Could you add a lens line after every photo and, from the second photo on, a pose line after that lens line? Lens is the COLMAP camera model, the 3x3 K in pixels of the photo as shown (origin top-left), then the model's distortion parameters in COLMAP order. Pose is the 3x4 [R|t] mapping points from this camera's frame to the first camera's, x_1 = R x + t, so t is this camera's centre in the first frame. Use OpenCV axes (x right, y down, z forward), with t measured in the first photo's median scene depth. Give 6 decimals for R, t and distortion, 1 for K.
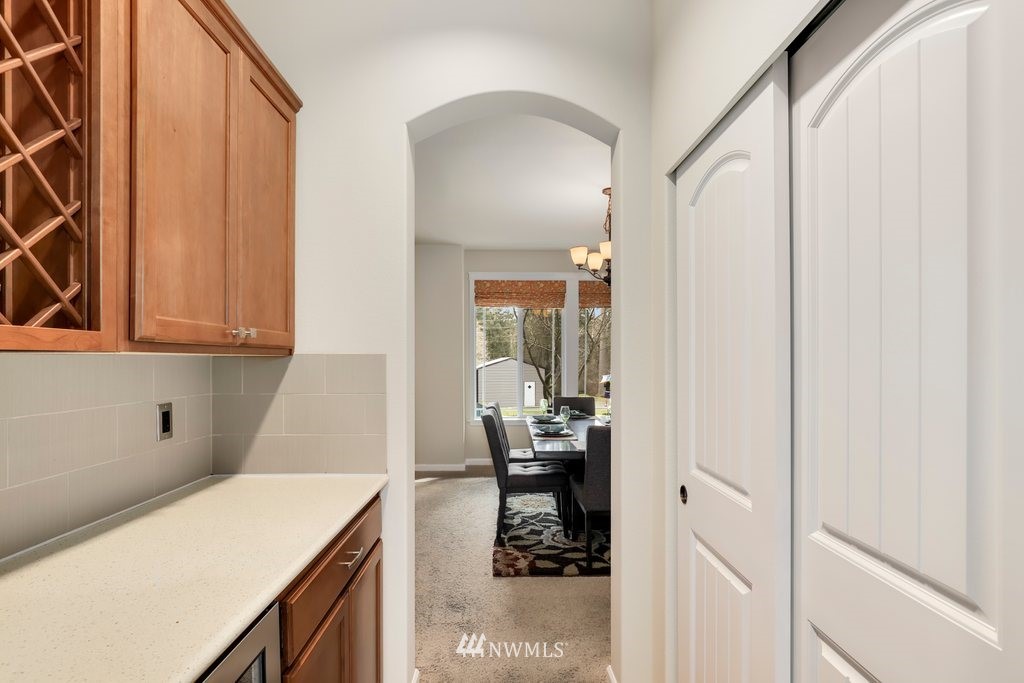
lens RADIAL K [[501.2, 0, 512.0], [0, 501.2, 356.9], [0, 0, 1]] dist [-0.000656, -0.000006]
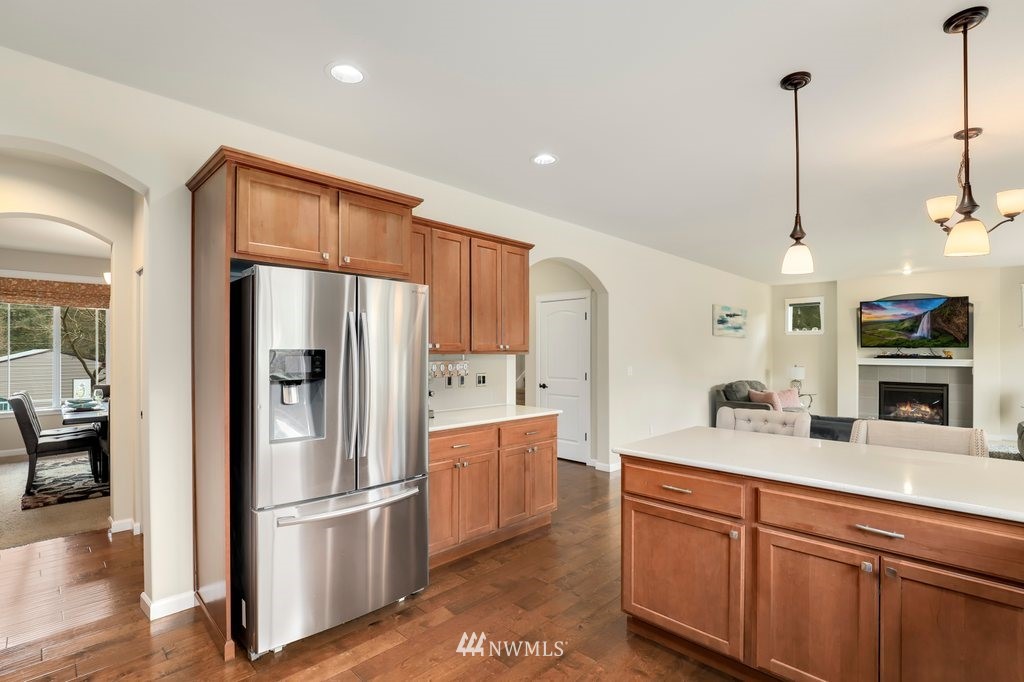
lens RADIAL K [[479.9, 0, 514.7], [0, 479.9, 352.9], [0, 0, 1]] dist [-0.004987, -0.000014]
pose [[0.720149, 0.002120, 0.693816, 0.022431], [-0.006098, 0.999976, 0.003274, -0.010605], [-0.693792, -0.006589, 0.720145, -0.739272]]
